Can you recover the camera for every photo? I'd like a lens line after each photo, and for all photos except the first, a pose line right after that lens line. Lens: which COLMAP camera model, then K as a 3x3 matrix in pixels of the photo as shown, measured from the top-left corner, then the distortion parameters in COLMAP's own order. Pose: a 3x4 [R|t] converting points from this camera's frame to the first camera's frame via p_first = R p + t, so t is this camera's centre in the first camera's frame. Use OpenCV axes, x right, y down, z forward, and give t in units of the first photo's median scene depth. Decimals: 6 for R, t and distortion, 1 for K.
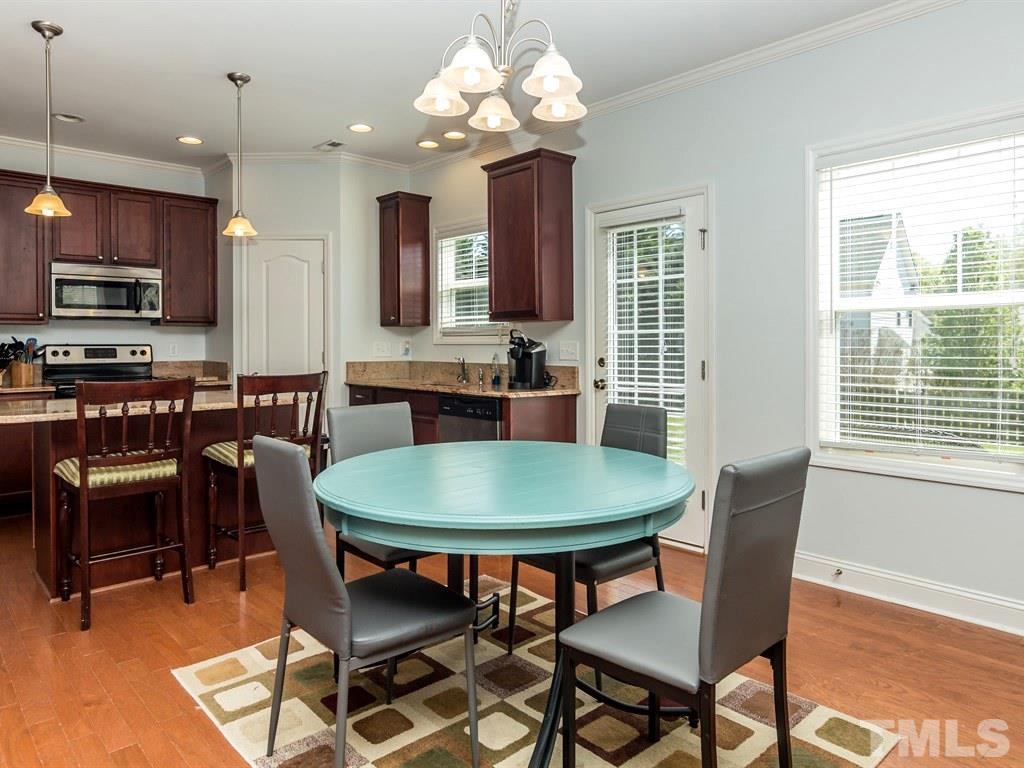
lens RADIAL K [[653.8, 0, 495.6], [0, 653.8, 344.9], [0, 0, 1]] dist [0.000554, -0.000056]
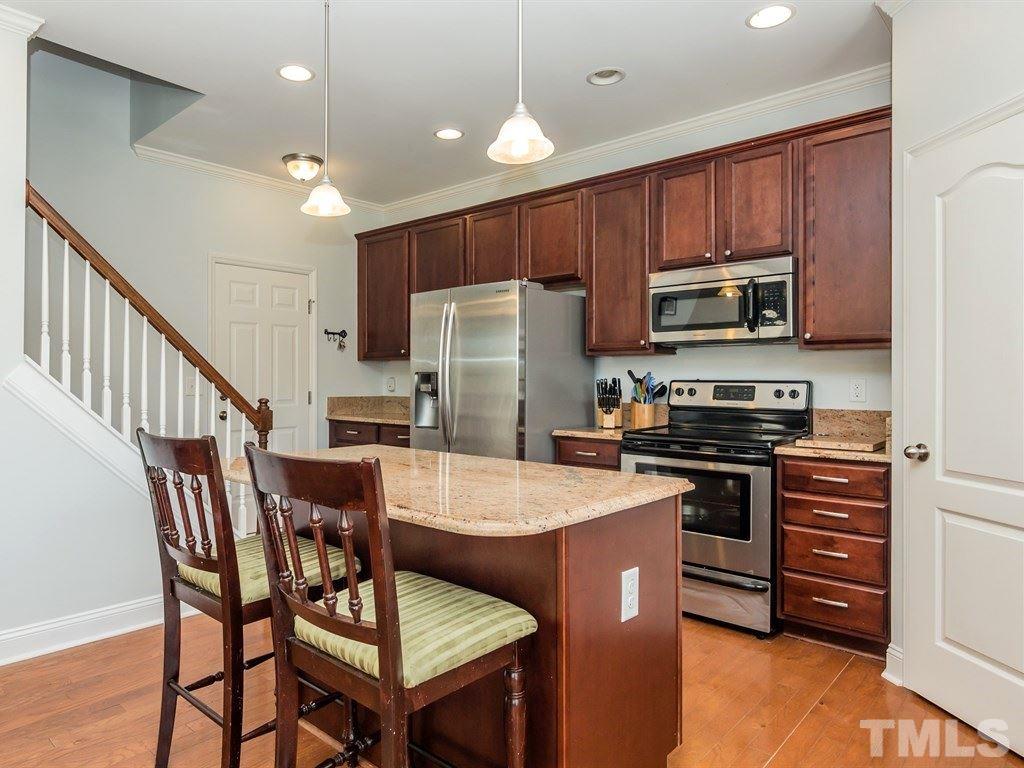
lens RADIAL K [[645.1, 0, 487.9], [0, 645.1, 381.2], [0, 0, 1]] dist [-0.006238, -0.003205]
pose [[0.085973, 0.003070, -0.996293, 0.060346], [-0.011127, 0.999936, 0.002121, 0.001604], [0.996235, 0.010904, 0.086002, 0.686233]]
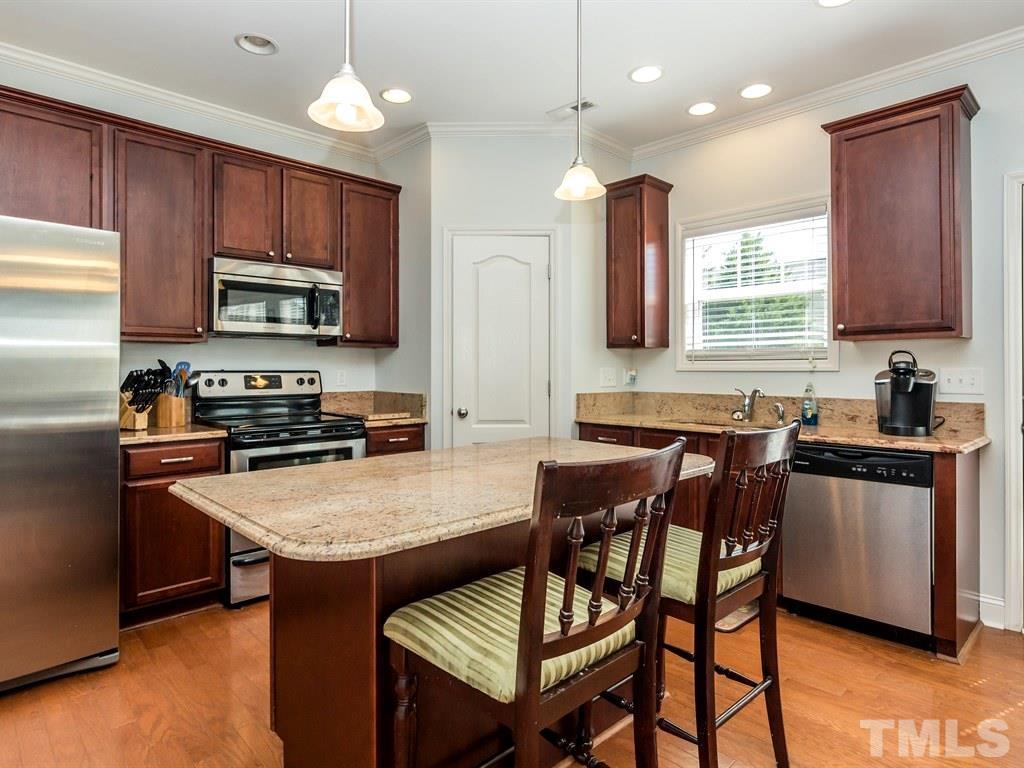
lens RADIAL K [[589.3, 0, 512.1], [0, 589.3, 365.2], [0, 0, 1]] dist [-0.004379, -0.002361]
pose [[0.999853, 0.001960, 0.017024, -0.331113], [-0.001800, 0.999954, -0.009376, -0.001037], [-0.017042, 0.009344, 0.999811, 0.316696]]
